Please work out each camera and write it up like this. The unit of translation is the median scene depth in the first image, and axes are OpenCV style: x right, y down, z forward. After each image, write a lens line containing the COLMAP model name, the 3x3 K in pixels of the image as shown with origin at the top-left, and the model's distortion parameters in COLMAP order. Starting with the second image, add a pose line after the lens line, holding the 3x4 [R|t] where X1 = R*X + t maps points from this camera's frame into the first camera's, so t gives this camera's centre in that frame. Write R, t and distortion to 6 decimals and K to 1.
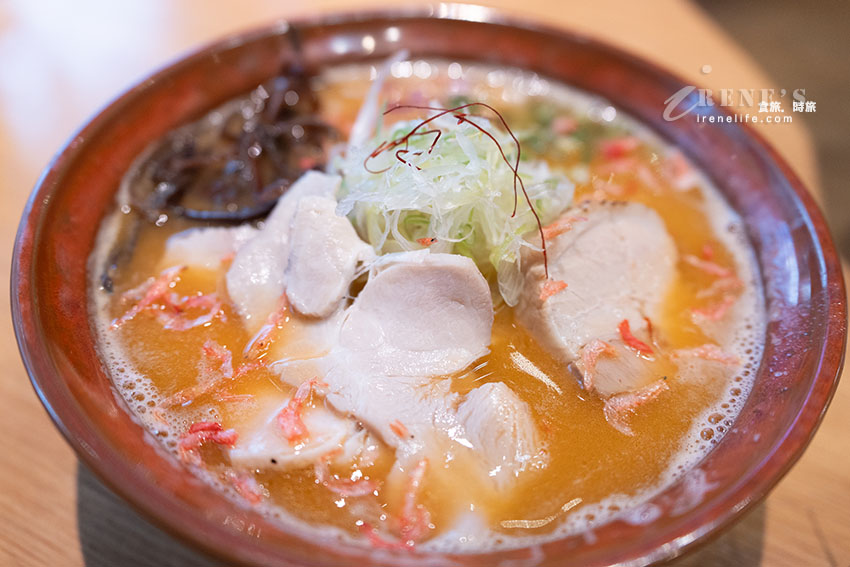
lens RADIAL K [[768.2, 0, 425.0], [0, 768.2, 283.5], [0, 0, 1]] dist [-0.007145, -0.001808]
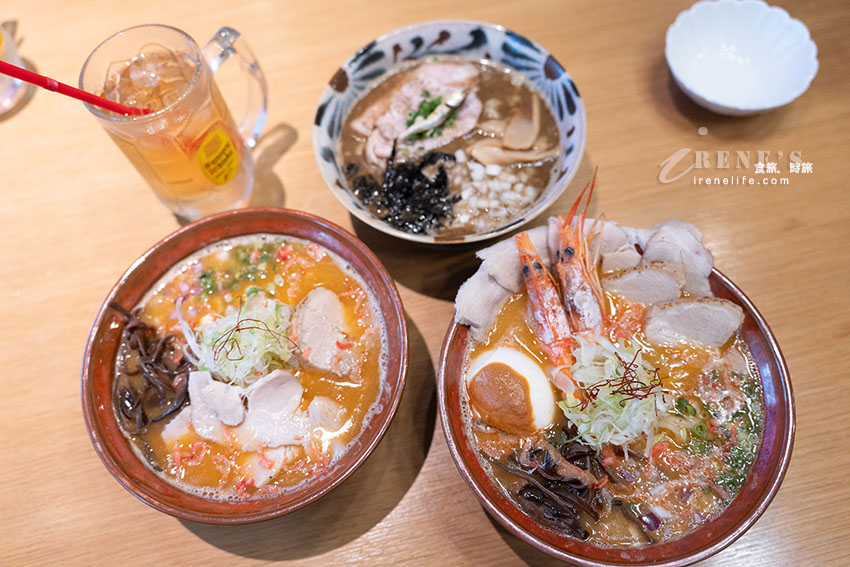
lens RADIAL K [[701.0, 0, 425.0], [0, 701.0, 283.5], [0, 0, 1]] dist [0.006827, 0.000694]
pose [[0.752655, -0.628622, 0.195821, 0.155397], [0.554009, 0.765359, 0.327566, -0.754780], [-0.355789, -0.138057, 0.924313, -1.331874]]
